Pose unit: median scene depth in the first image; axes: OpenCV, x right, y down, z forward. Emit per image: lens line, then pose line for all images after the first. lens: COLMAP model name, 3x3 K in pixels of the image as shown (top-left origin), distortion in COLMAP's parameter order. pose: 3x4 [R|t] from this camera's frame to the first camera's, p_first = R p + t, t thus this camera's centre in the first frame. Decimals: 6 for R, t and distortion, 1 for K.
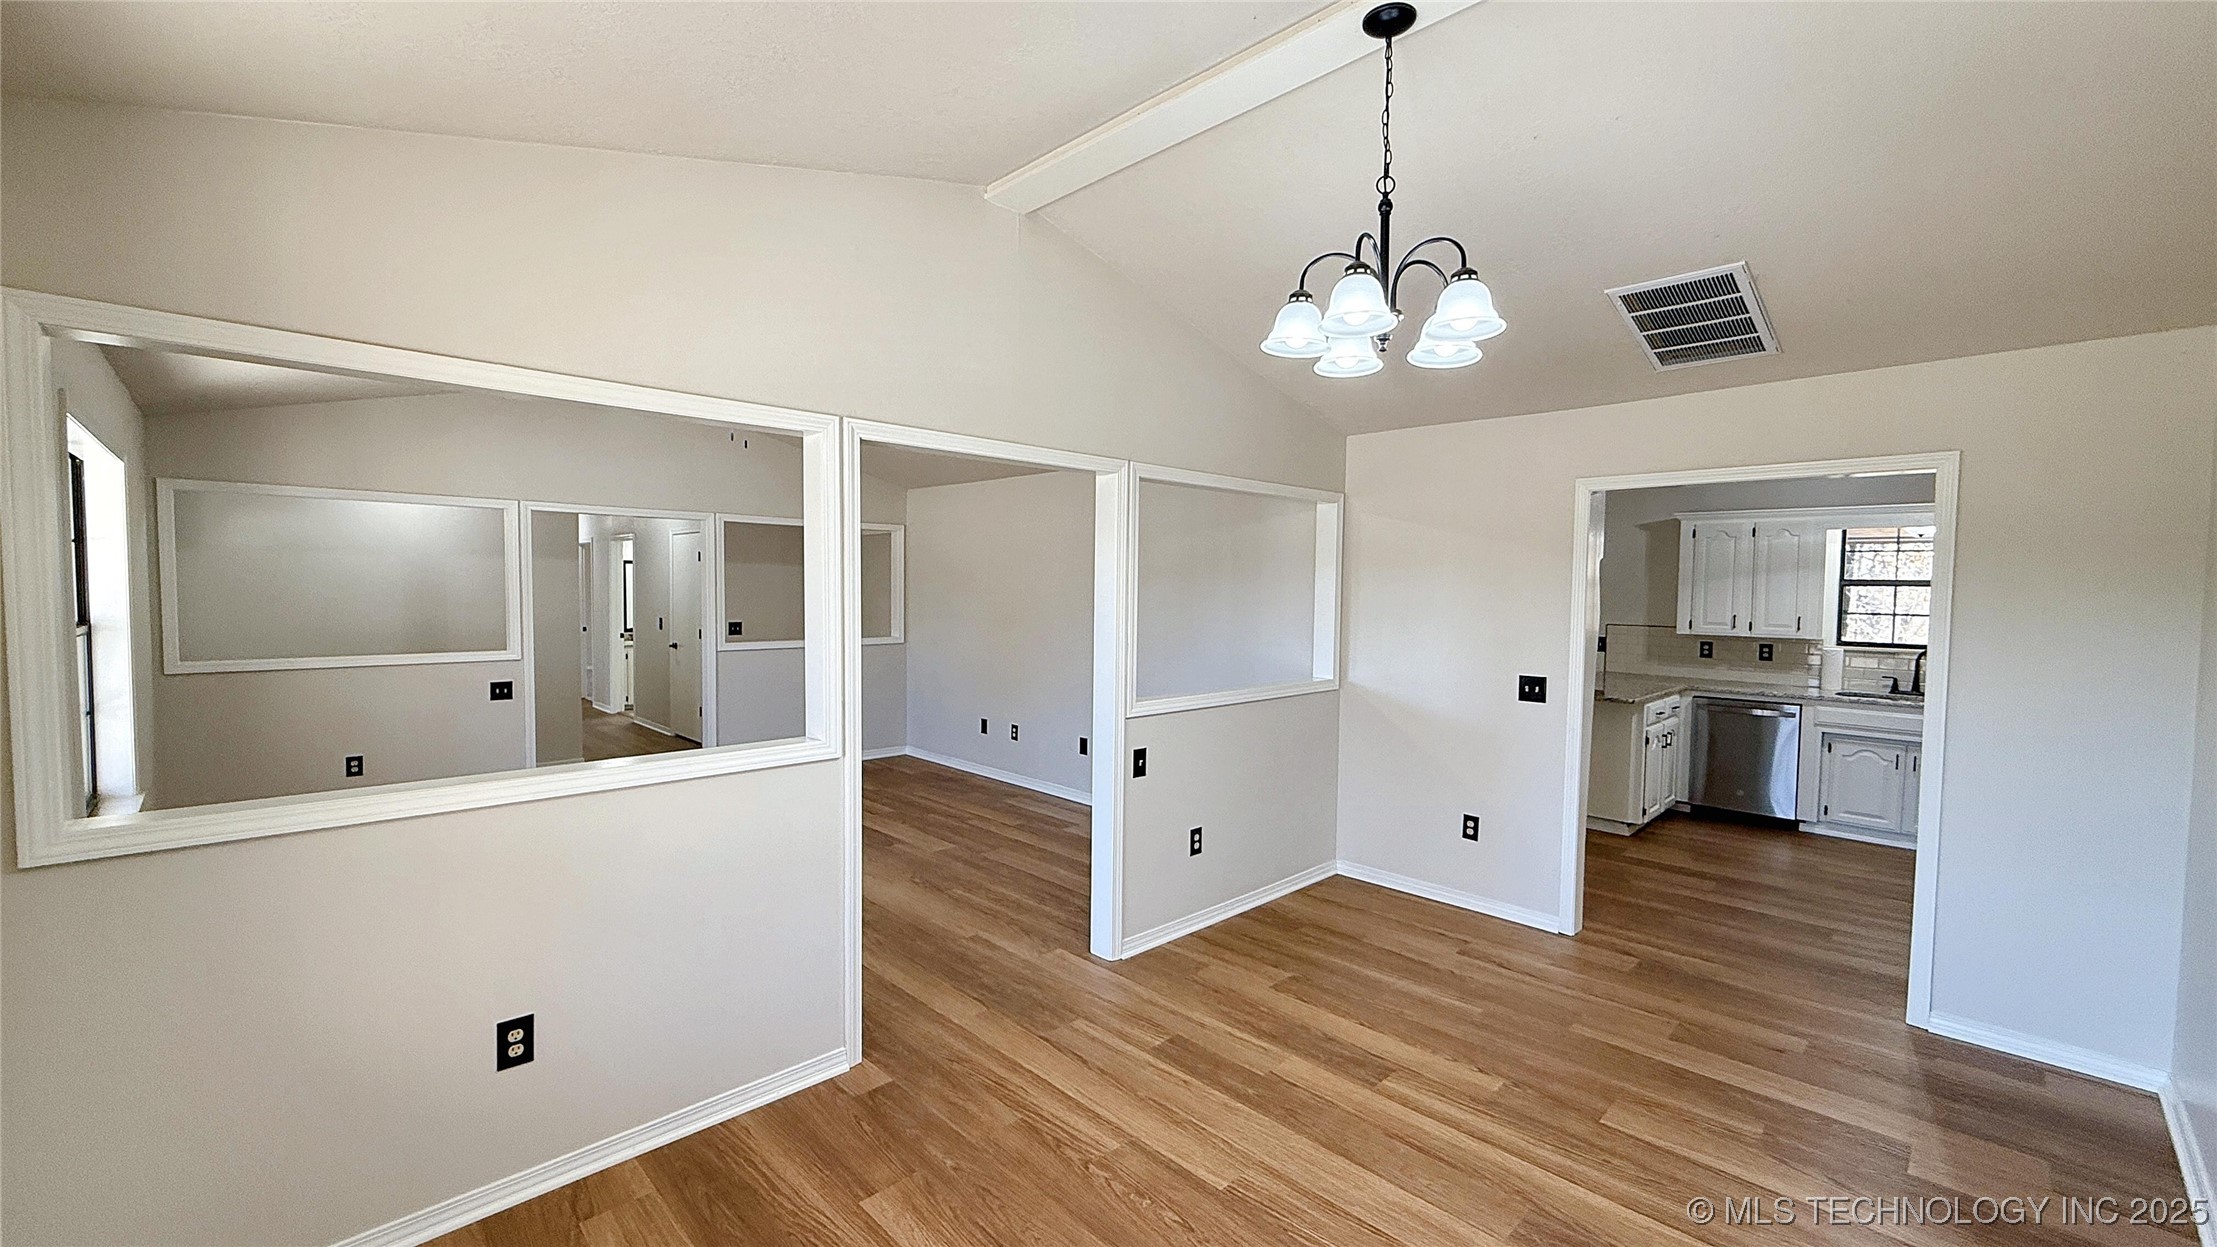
lens RADIAL K [[883.6, 0, 1091.1], [0, 883.6, 614.5], [0, 0, 1]] dist [0.000514, -0.000728]
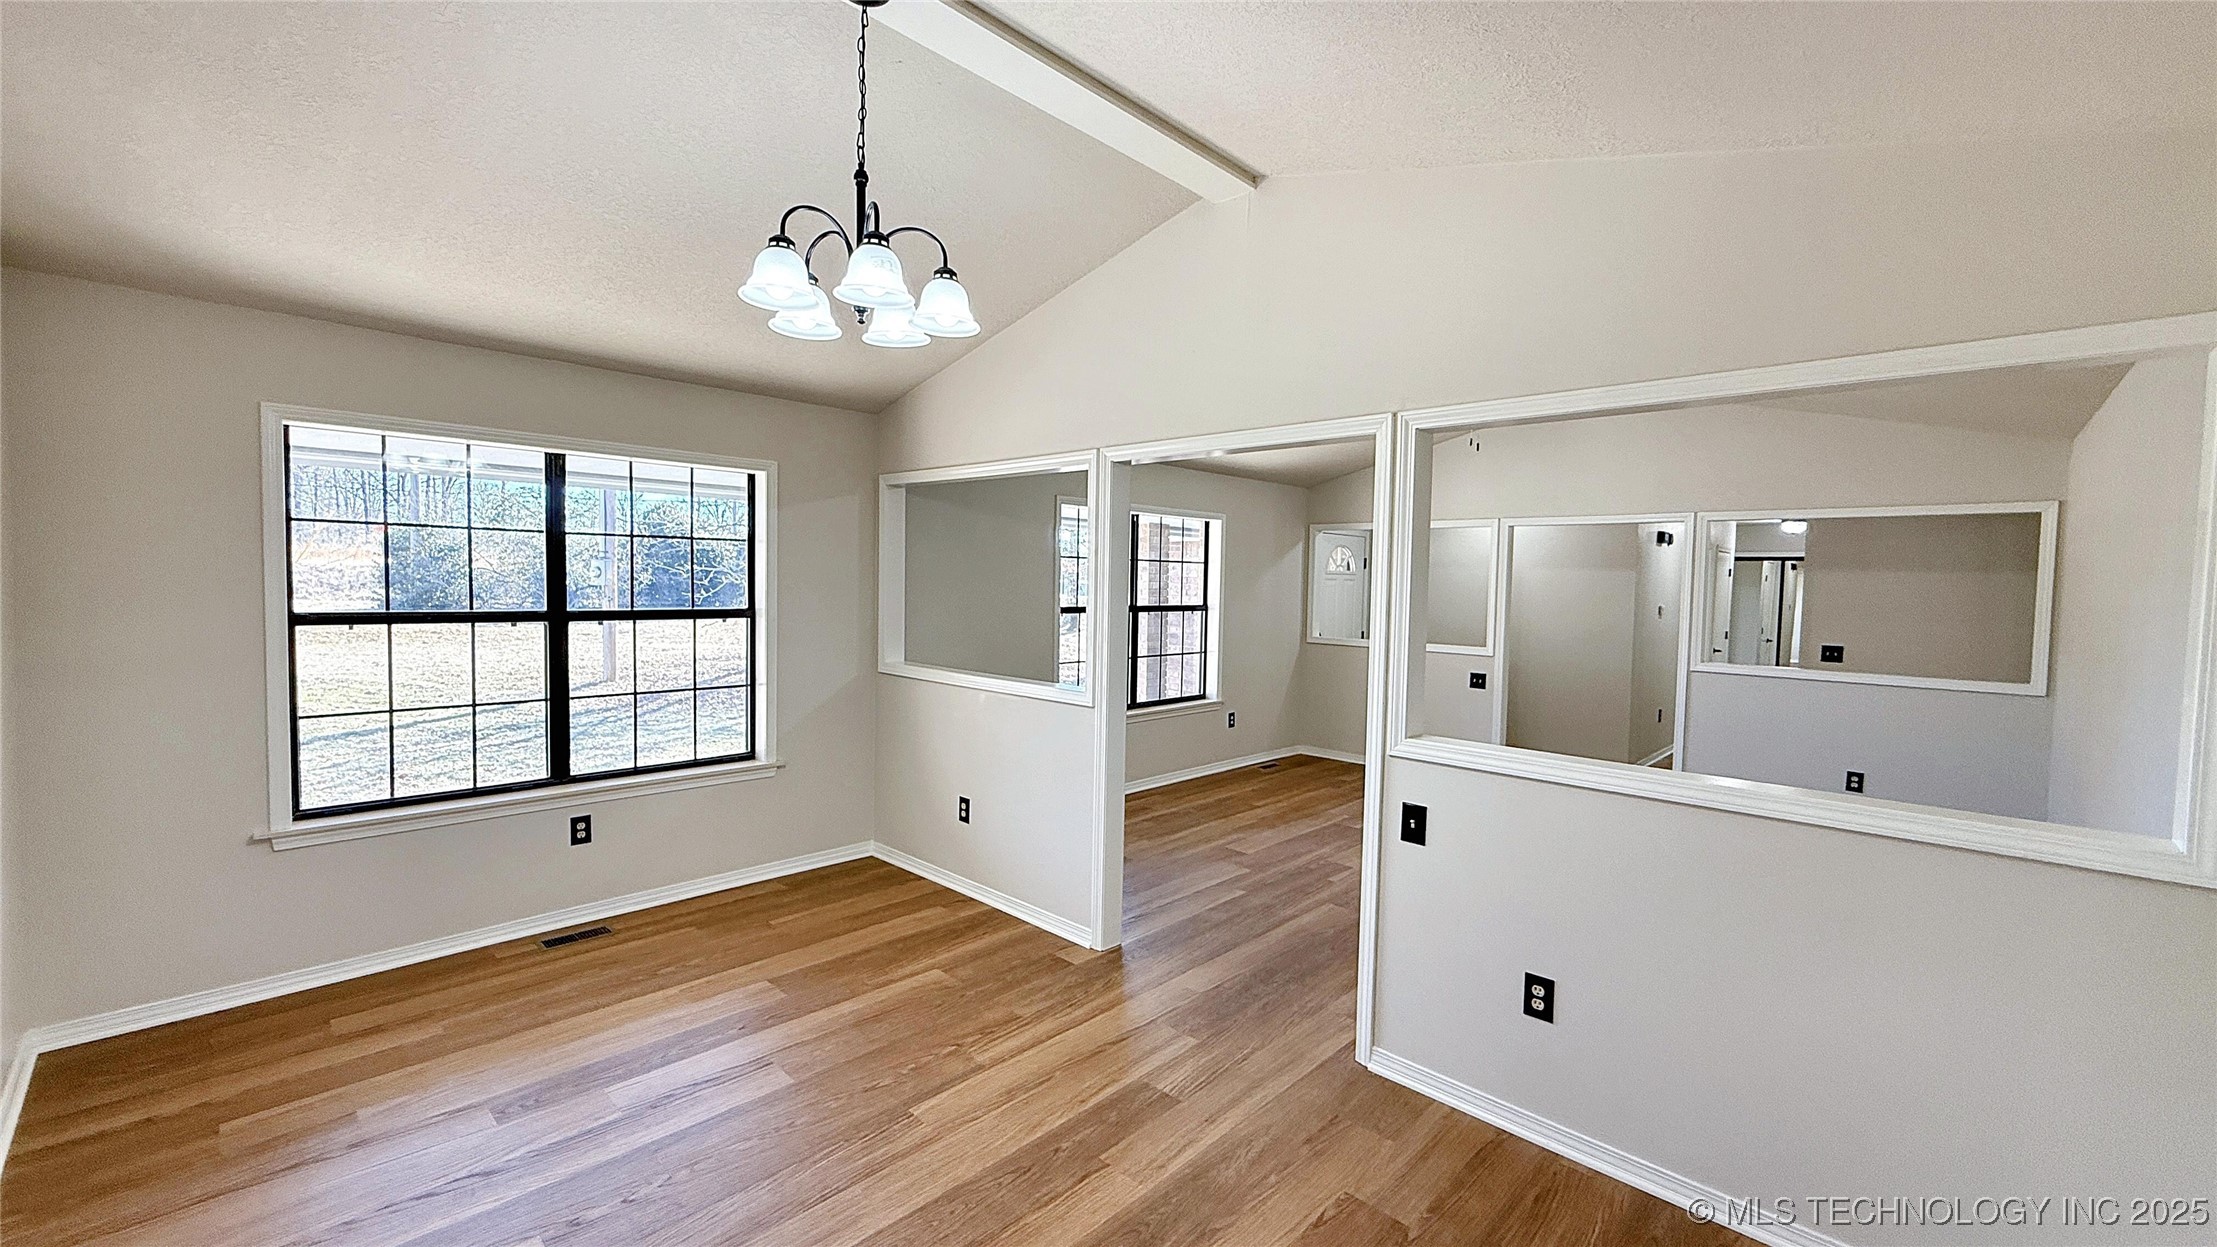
lens RADIAL K [[883.6, 0, 1120.9], [0, 883.6, 625.3], [0, 0, 1]] dist [0.000514, -0.000728]
pose [[0.042848, 0.035653, -0.998445, 1.026654], [-0.051634, 0.998107, 0.033425, -0.006154], [0.997746, 0.050122, 0.044607, 0.978307]]
